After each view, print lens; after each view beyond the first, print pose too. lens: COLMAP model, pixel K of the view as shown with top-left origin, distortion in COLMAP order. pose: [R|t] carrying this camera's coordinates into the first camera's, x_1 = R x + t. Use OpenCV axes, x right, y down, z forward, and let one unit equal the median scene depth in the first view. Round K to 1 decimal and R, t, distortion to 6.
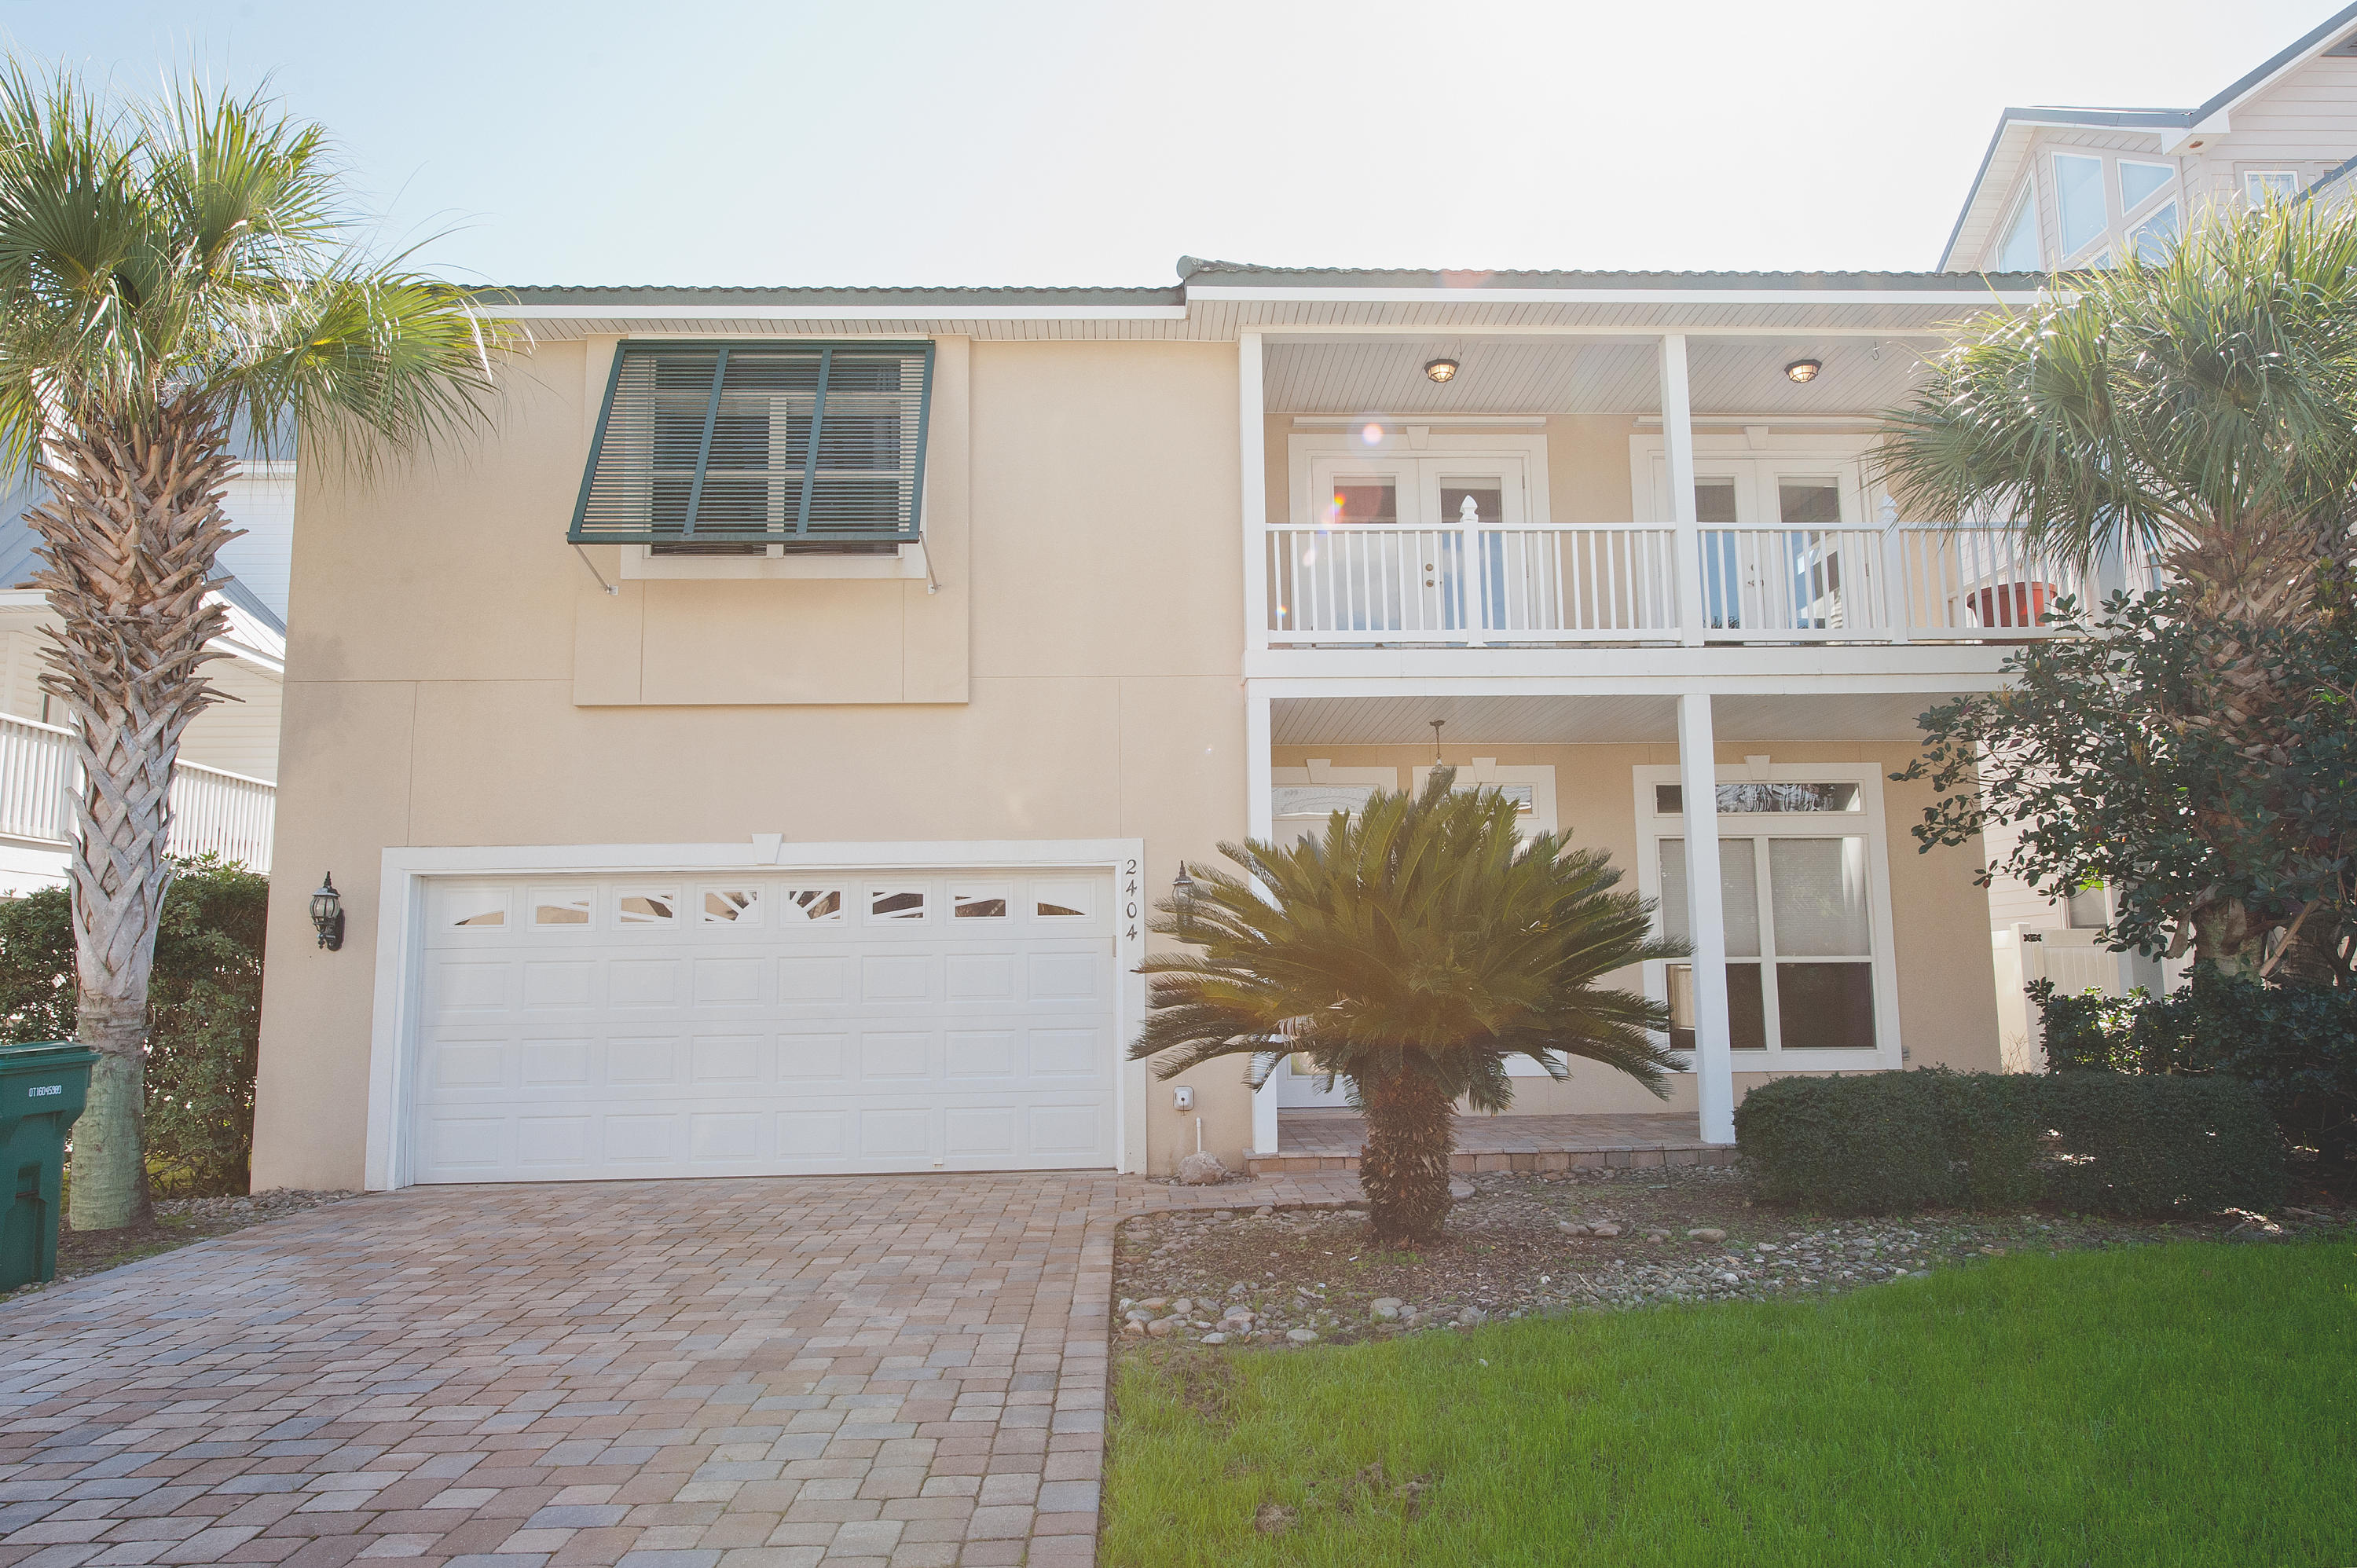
lens RADIAL K [[1485.2, 0, 1178.6], [0, 1485.2, 780.1], [0, 0, 1]] dist [-0.000187, -0.001203]
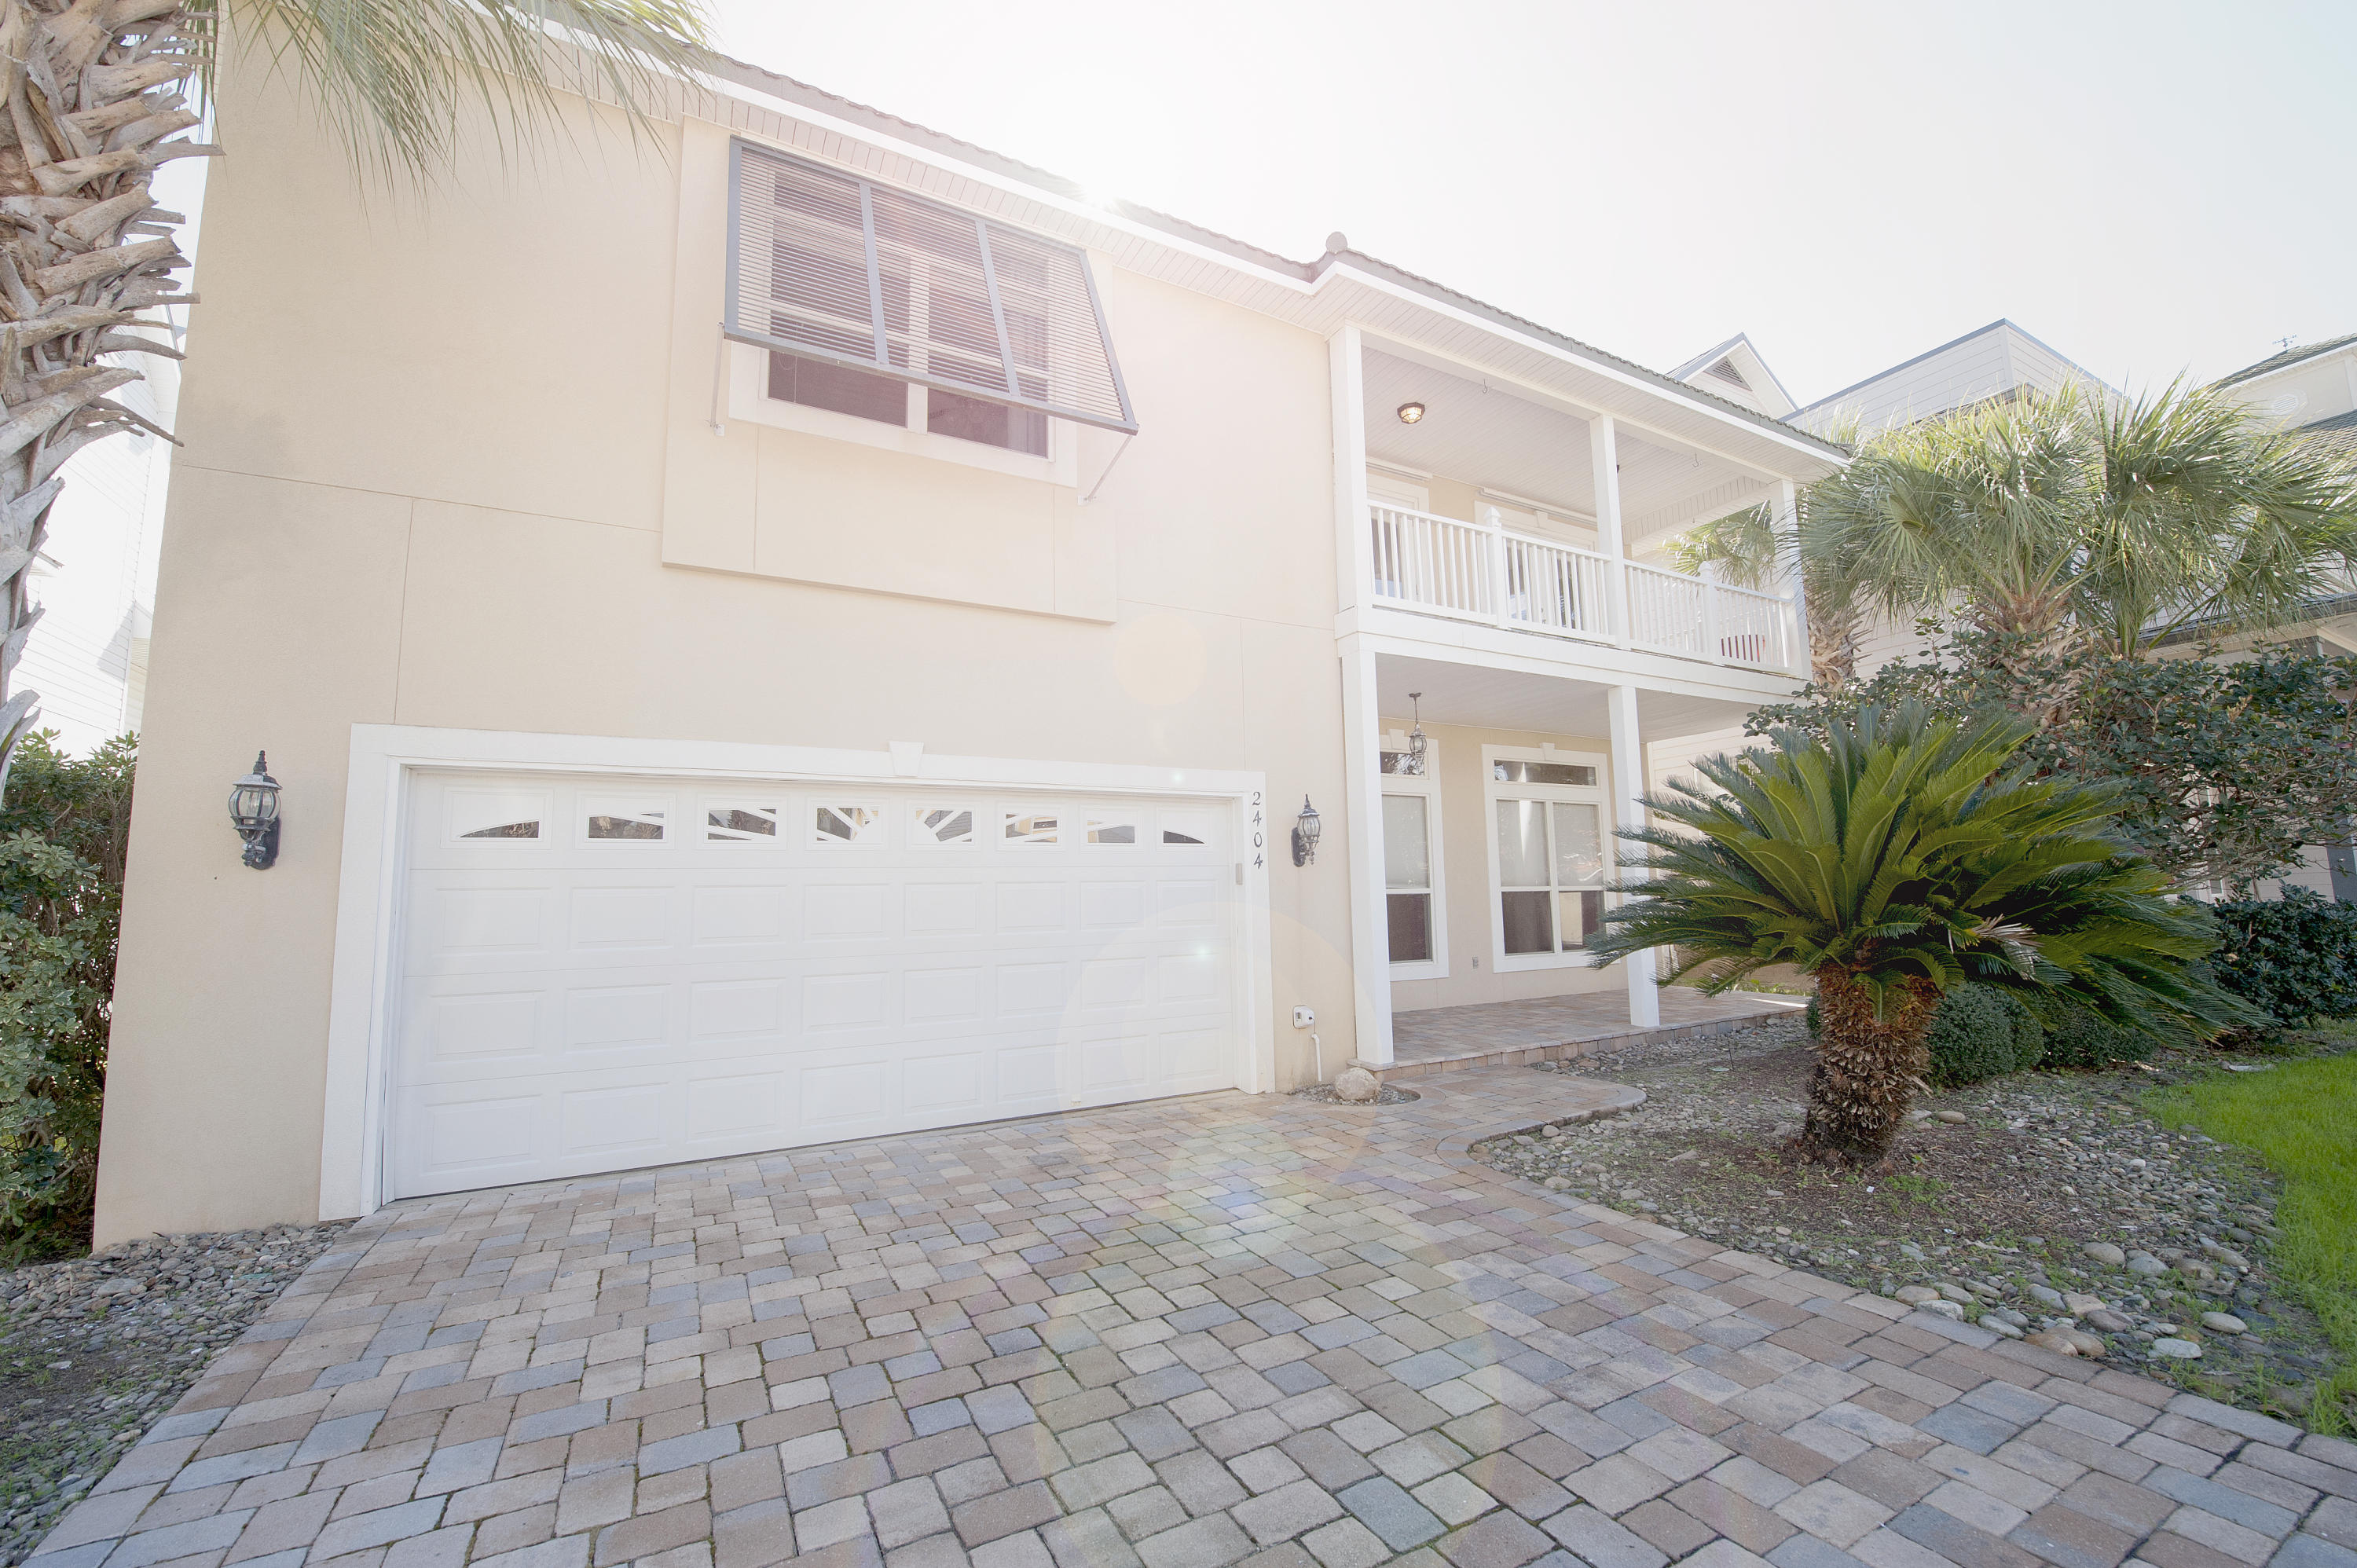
lens RADIAL K [[941.0, 0, 1179.7], [0, 941.0, 787.8], [0, 0, 1]] dist [-0.014729, -0.002275]
pose [[0.896151, 0.048047, 0.441141, -0.372404], [-0.052034, 0.998641, -0.003062, 0.055974], [-0.440688, -0.020211, 0.897433, 0.430574]]
